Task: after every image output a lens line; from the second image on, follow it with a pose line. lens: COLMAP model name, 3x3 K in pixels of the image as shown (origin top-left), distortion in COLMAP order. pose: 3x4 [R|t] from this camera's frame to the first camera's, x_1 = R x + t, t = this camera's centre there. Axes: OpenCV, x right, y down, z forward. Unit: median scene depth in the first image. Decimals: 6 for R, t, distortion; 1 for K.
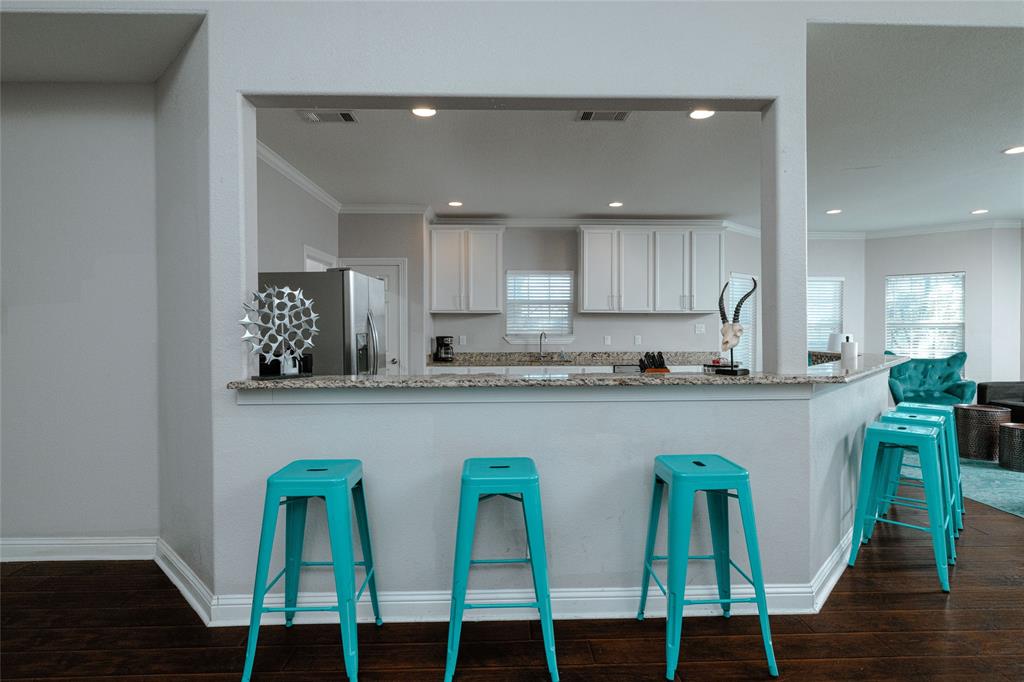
lens RADIAL K [[539.1, 0, 512.2], [0, 539.1, 335.8], [0, 0, 1]] dist [0.002797, 0.000458]
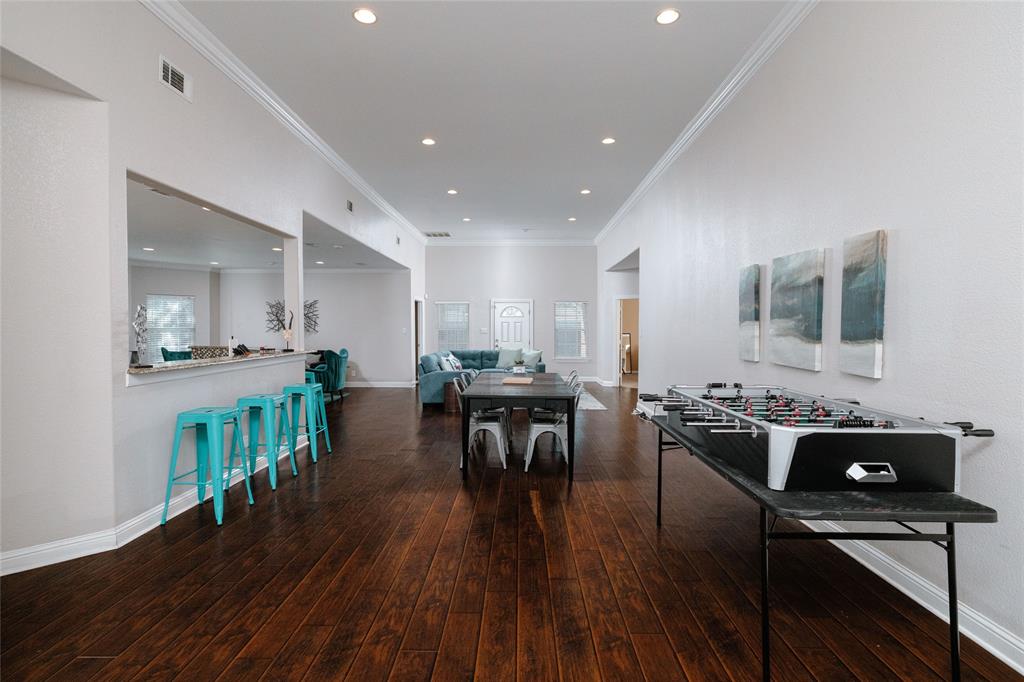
lens RADIAL K [[480.9, 0, 517.5], [0, 480.9, 330.8], [0, 0, 1]] dist [-0.001307, 0.000411]
pose [[0.038383, 0.001180, 0.999262, -1.510620], [0.011926, 0.999928, -0.001639, -0.002739], [-0.999192, 0.011980, 0.038366, -0.066358]]
